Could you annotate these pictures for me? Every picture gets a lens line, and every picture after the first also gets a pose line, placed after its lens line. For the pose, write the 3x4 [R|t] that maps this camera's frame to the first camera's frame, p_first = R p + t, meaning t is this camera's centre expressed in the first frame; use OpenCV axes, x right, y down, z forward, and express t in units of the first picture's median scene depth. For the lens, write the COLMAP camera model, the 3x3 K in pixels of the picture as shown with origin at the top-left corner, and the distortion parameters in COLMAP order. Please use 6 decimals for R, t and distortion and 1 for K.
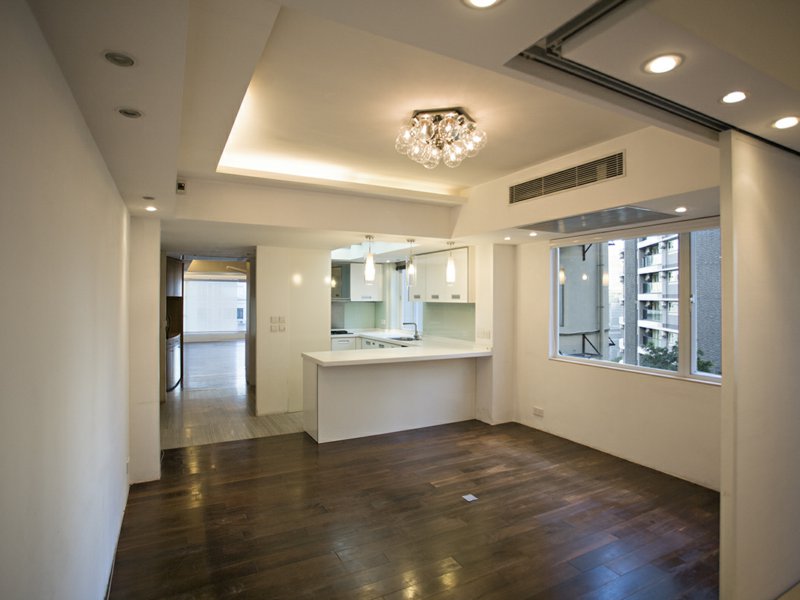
lens RADIAL K [[440.1, 0, 402.4], [0, 440.1, 296.6], [0, 0, 1]] dist [-0.043337, 0.000279]
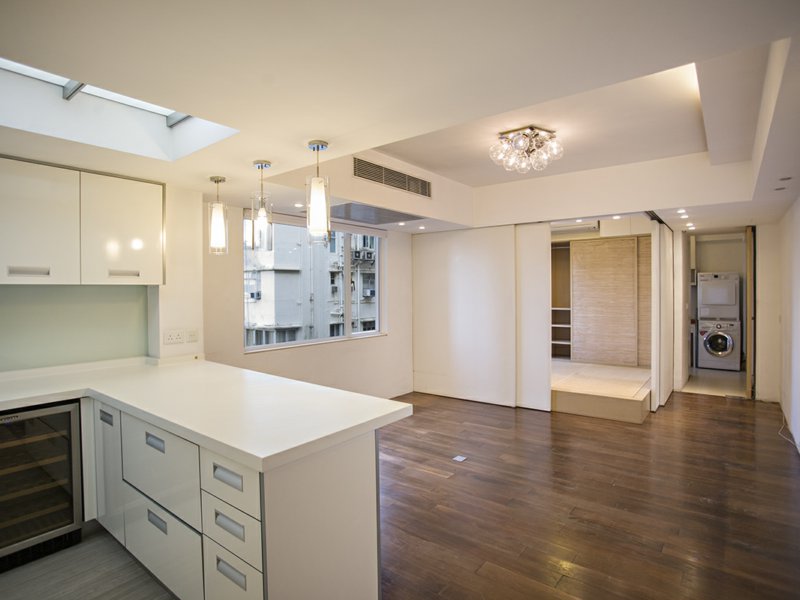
lens RADIAL K [[440.1, 0, 402.0], [0, 440.1, 300.1], [0, 0, 1]] dist [-0.043337, 0.000279]
pose [[-0.411144, -0.011799, 0.911494, -0.735845], [0.011145, 0.999776, 0.017969, 0.040379], [-0.911502, 0.017546, -0.410921, 1.481543]]
